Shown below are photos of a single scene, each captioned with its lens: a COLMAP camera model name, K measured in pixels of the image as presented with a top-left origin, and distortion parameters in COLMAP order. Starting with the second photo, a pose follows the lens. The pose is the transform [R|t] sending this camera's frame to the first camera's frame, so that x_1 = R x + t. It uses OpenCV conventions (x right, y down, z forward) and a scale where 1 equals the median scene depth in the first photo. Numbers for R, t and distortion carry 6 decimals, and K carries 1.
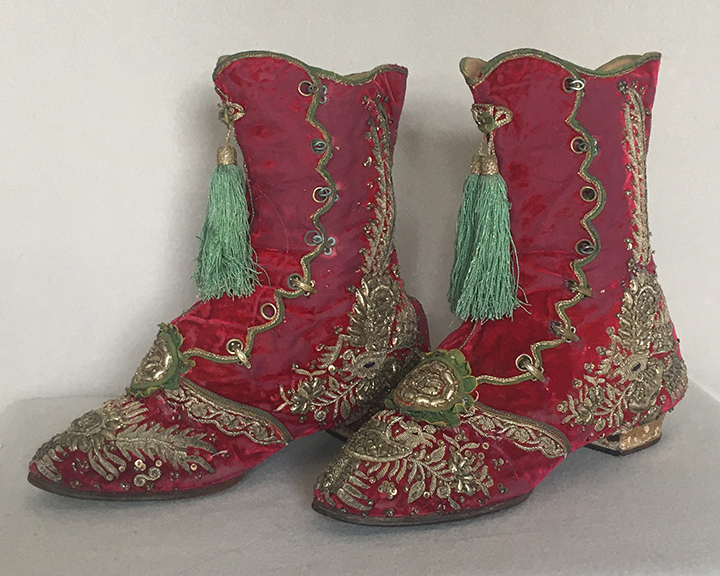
lens RADIAL K [[687.4, 0, 359.8], [0, 687.4, 289.7], [0, 0, 1]] dist [-0.057492, 0.000000]
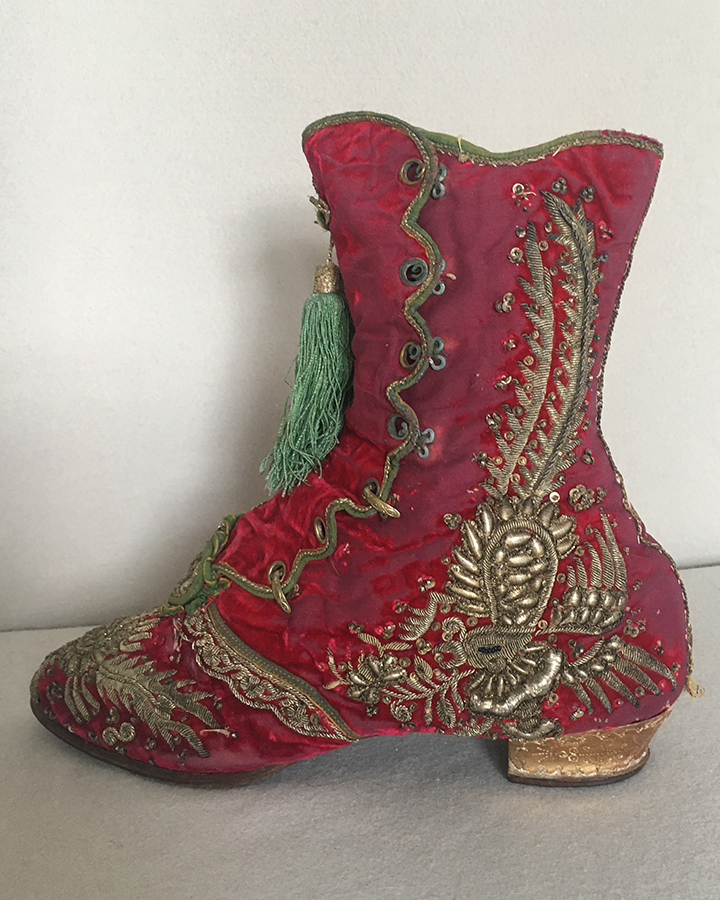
lens RADIAL K [[859.2, 0, 352.4], [0, 859.2, 430.3], [0, 0, 1]] dist [-0.057492, 0.000000]
pose [[0.851292, 0.142267, -0.505037, 0.264753], [-0.144876, 0.988853, 0.034352, -0.088230], [0.504294, 0.043924, 0.862414, 0.333151]]
